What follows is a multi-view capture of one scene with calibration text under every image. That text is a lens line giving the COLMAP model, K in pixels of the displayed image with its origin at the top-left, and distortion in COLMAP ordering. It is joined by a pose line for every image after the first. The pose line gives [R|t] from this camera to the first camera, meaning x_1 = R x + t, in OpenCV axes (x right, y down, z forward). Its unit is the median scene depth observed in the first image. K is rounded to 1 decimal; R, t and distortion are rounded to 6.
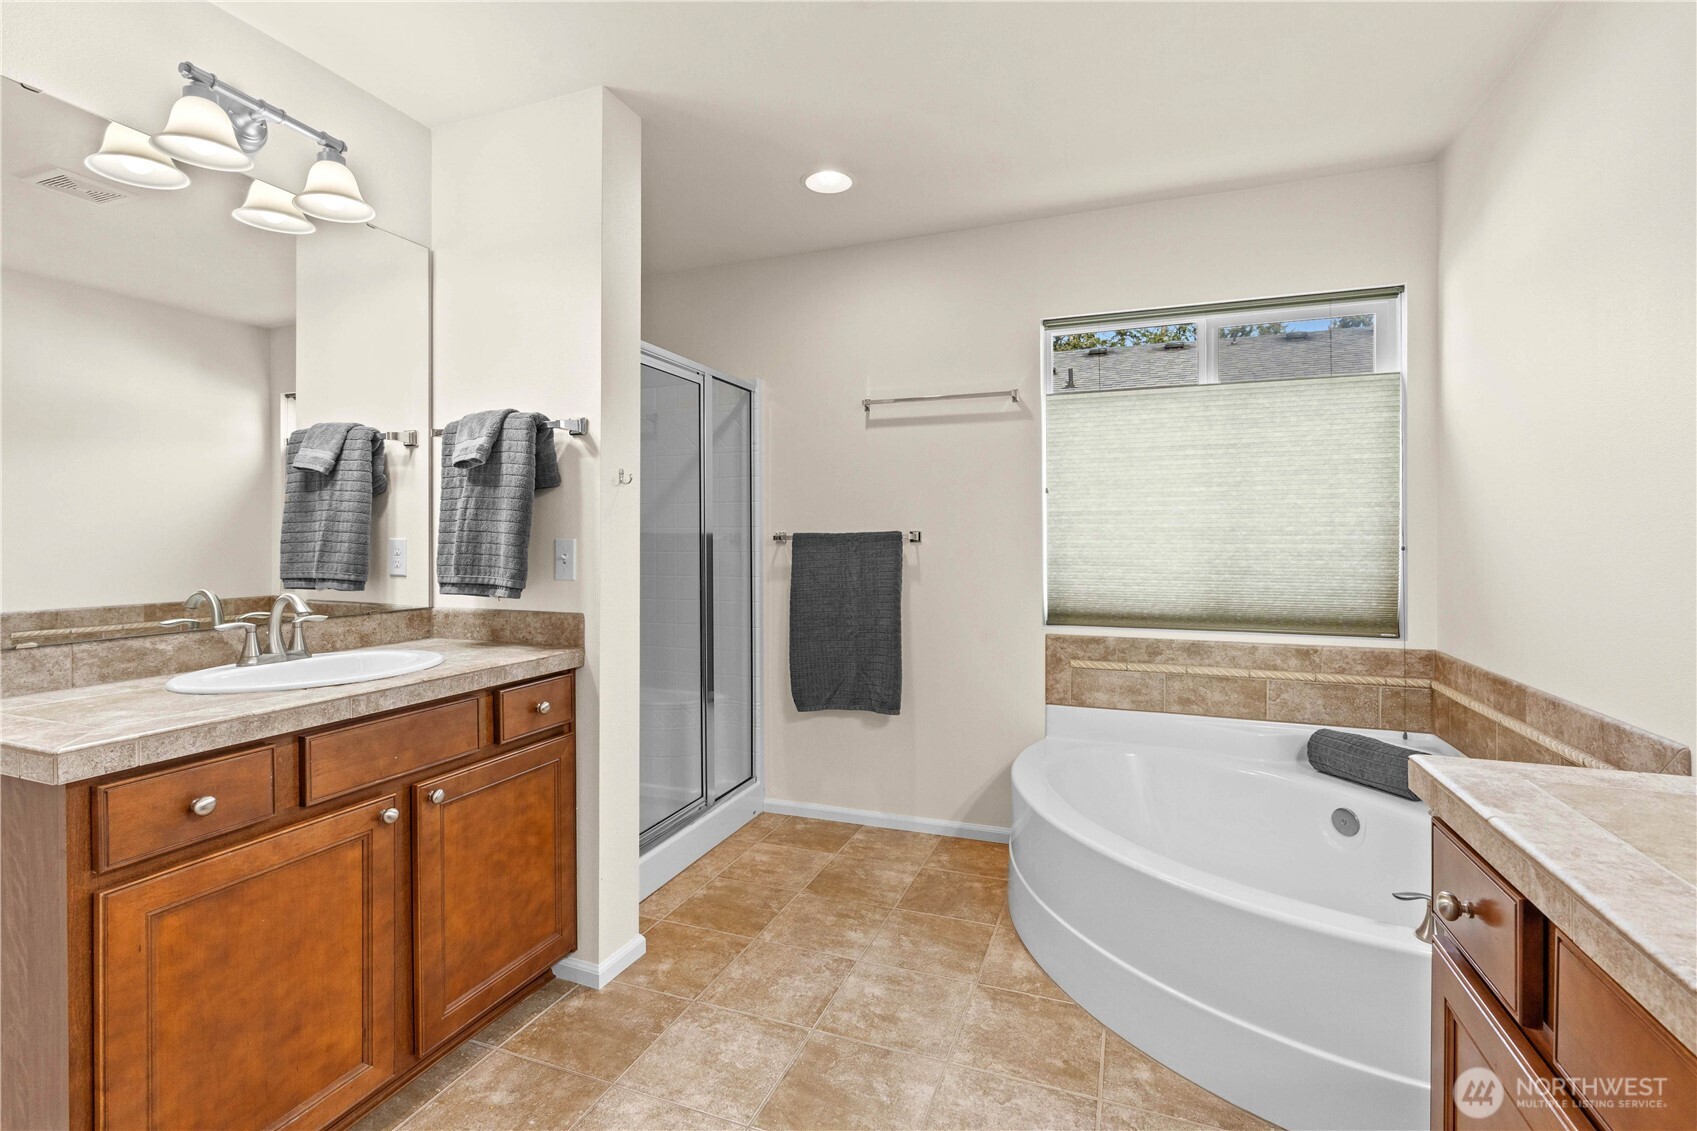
lens RADIAL K [[775.6, 0, 845.3], [0, 775.6, 538.6], [0, 0, 1]] dist [-0.004064, 0.000796]
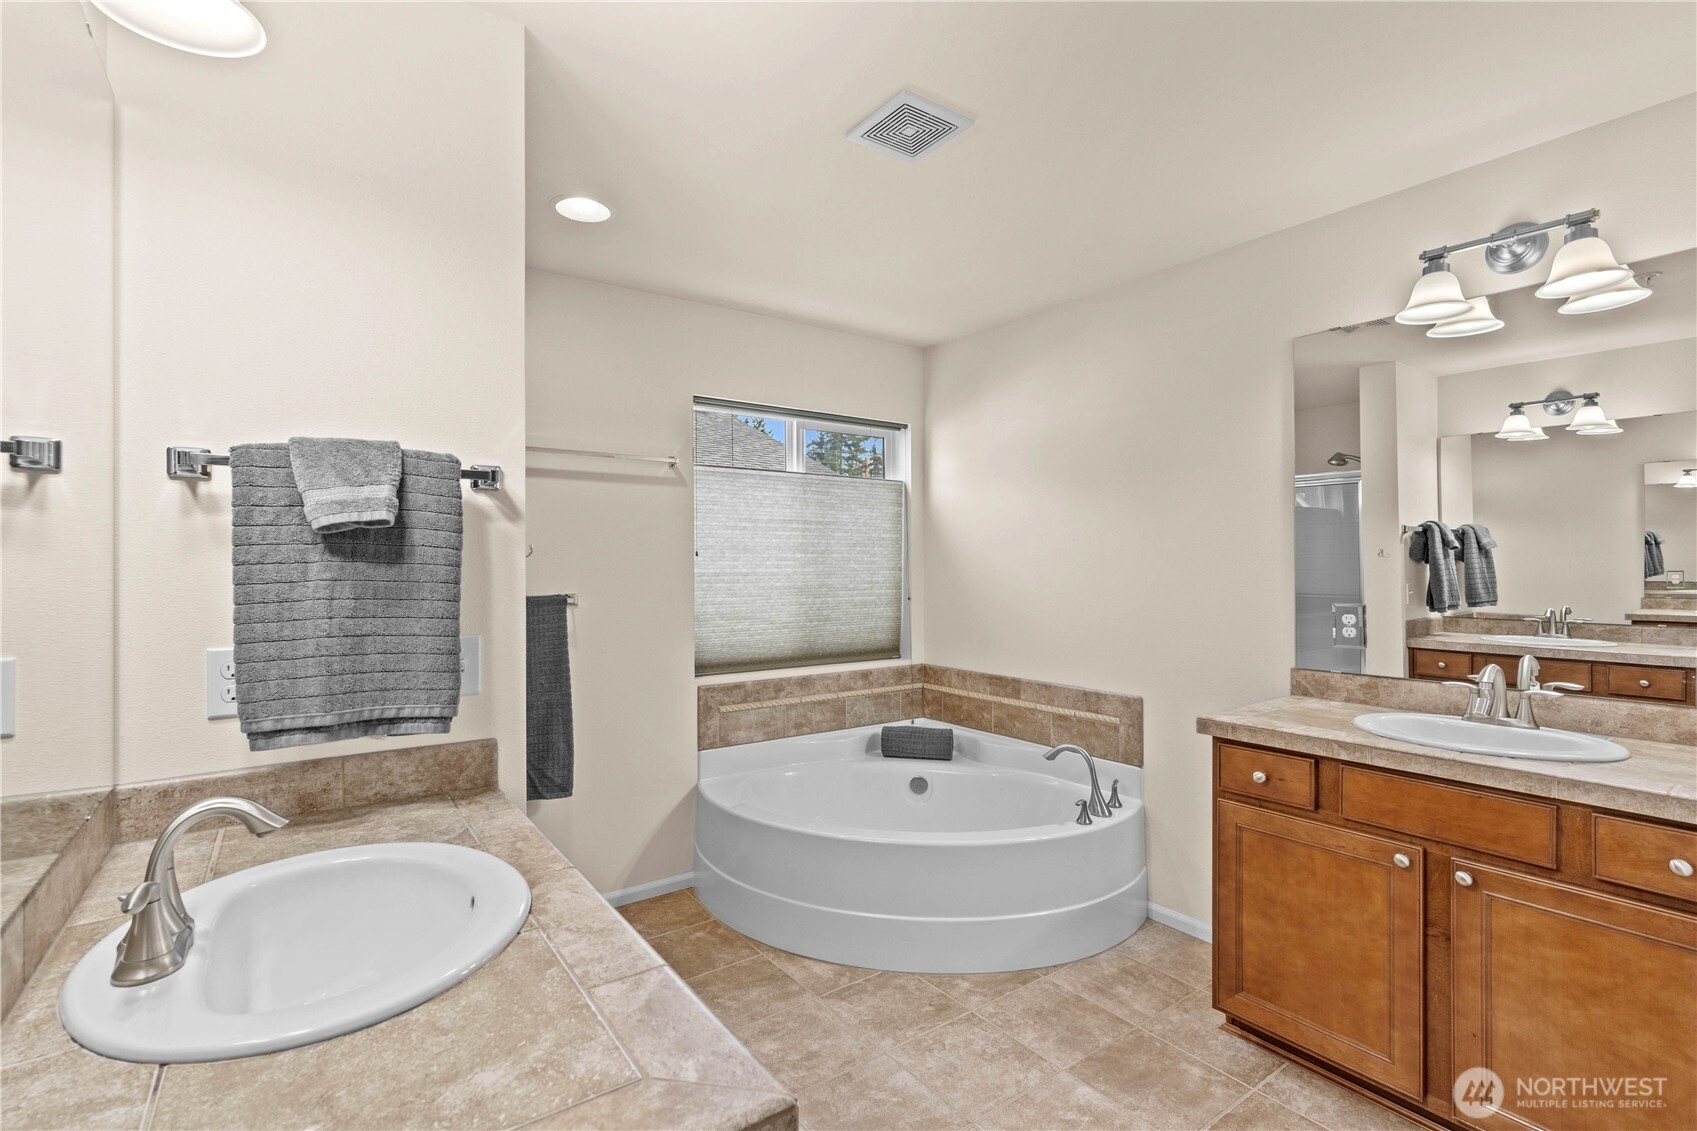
lens RADIAL K [[775.6, 0, 849.9], [0, 775.6, 564.6], [0, 0, 1]] dist [-0.004064, 0.000796]
pose [[0.547321, 0.000557, 0.836923, -0.585125], [0.003389, 0.999990, -0.002882, -0.047328], [-0.836916, 0.004413, 0.547314, 0.252853]]
